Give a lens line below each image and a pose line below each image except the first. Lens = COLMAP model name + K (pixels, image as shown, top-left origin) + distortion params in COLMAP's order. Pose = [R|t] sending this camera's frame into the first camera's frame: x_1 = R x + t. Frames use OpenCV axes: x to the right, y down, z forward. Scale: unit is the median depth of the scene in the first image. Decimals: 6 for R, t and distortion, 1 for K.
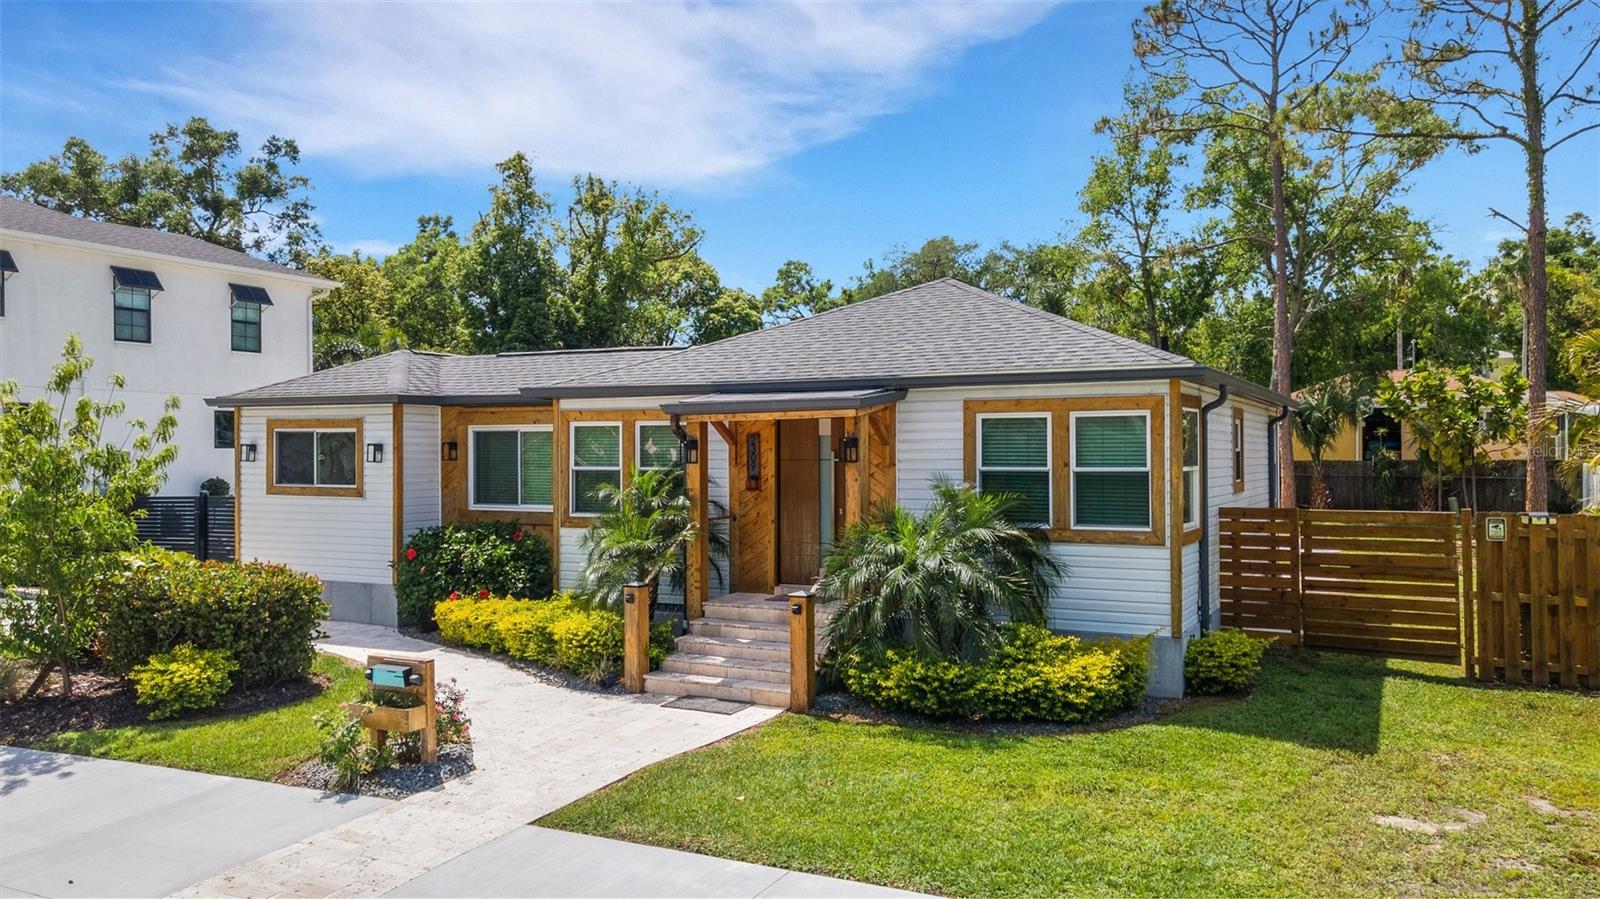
lens RADIAL K [[1177.4, 0, 800.0], [0, 1177.4, 449.5], [0, 0, 1]] dist [0.043390, 0.001034]
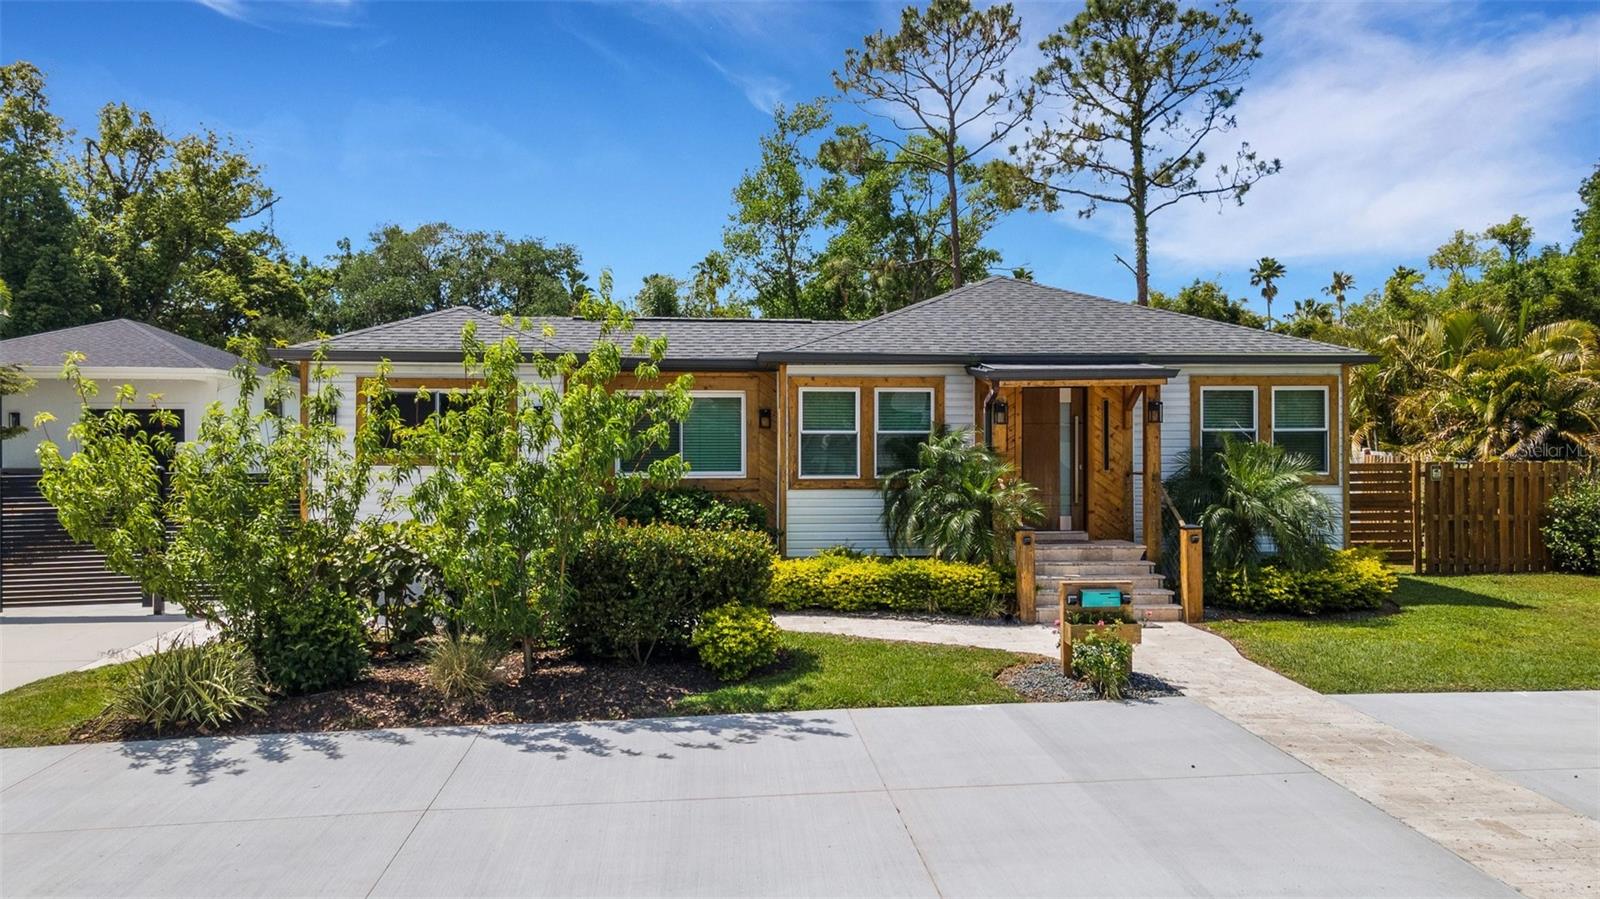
lens RADIAL K [[1177.4, 0, 800.0], [0, 1177.4, 449.5], [0, 0, 1]] dist [0.043390, 0.001034]
pose [[0.844418, 0.000769, 0.535684, -0.883960], [0.000318, 0.999998, -0.001936, 0.039260], [-0.535684, 0.001805, 0.844416, 0.157192]]
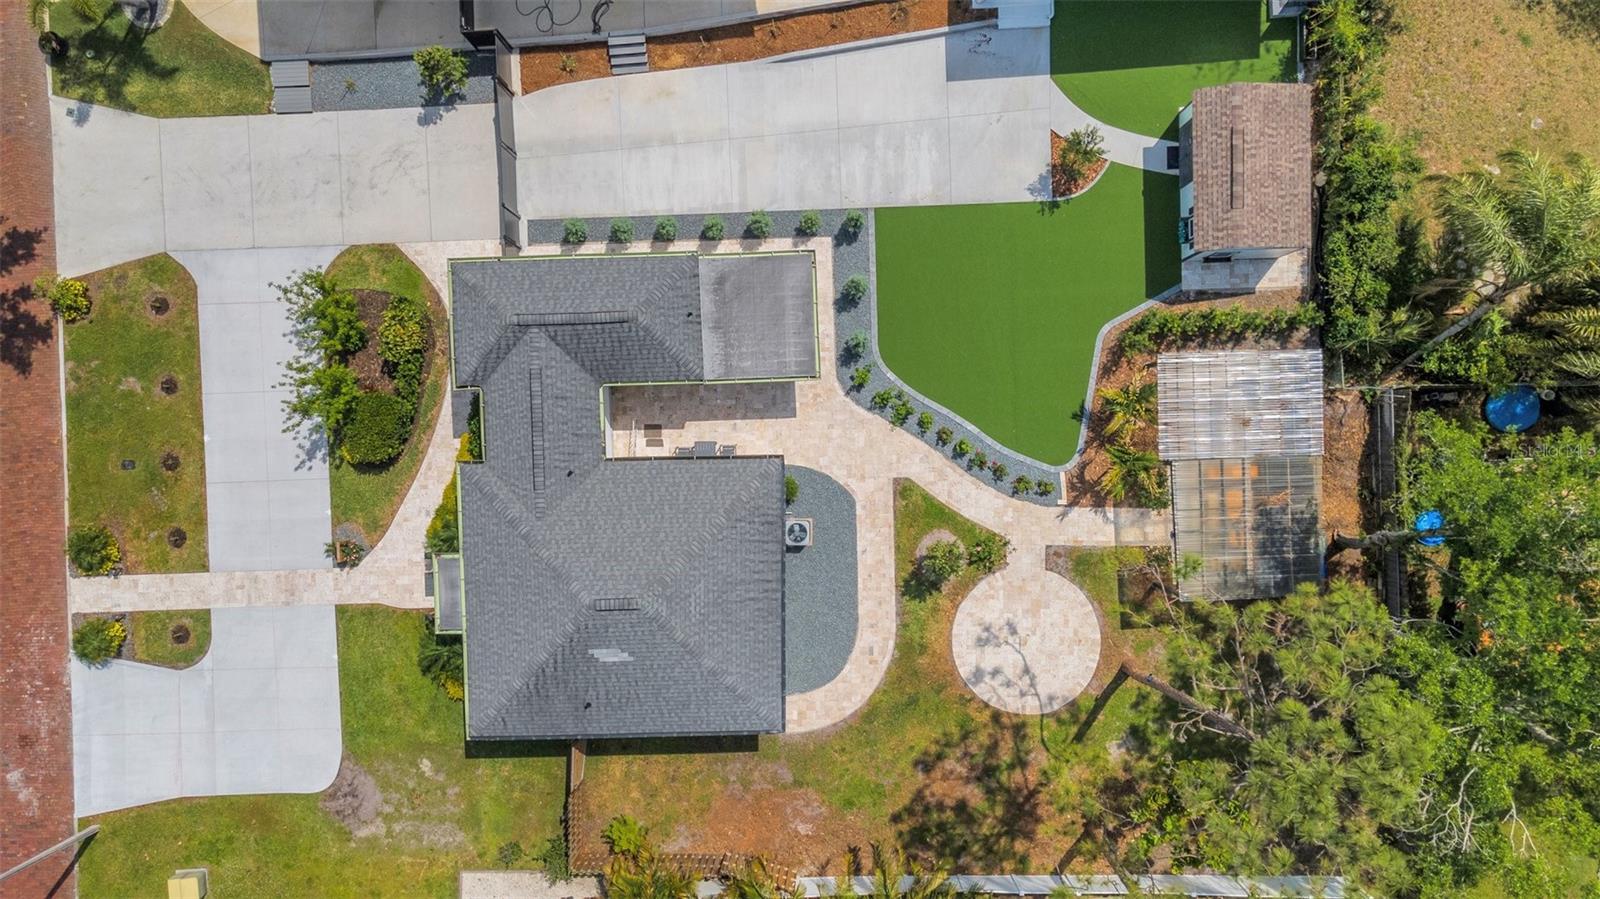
lens RADIAL K [[1177.4, 0, 800.0], [0, 1177.4, 449.5], [0, 0, 1]] dist [0.043390, 0.001034]
pose [[0.490184, 0.871602, 0.005440, 0.073061], [0.021719, -0.018453, 0.999594, -2.780018], [0.871348, -0.489867, -0.027976, 1.943420]]
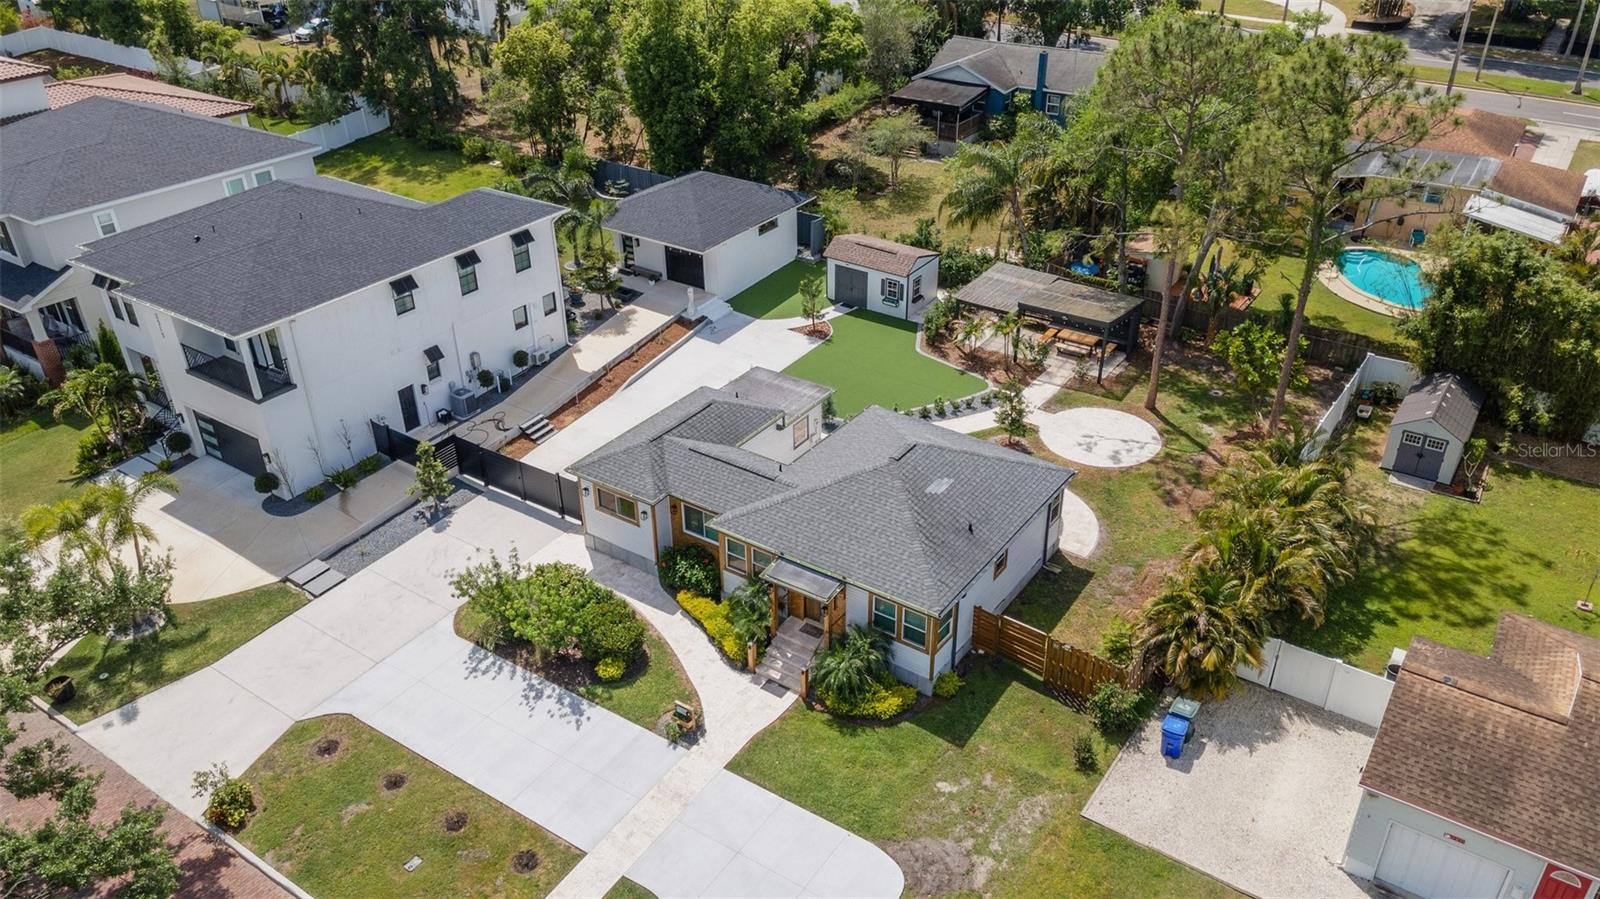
lens RADIAL K [[1177.4, 0, 800.0], [0, 1177.4, 449.5], [0, 0, 1]] dist [0.043390, 0.001034]
pose [[0.992666, 0.053079, -0.108617, 0.254858], [0.009591, 0.861049, 0.508432, -1.670622], [0.120511, -0.505745, 0.854224, -1.158247]]
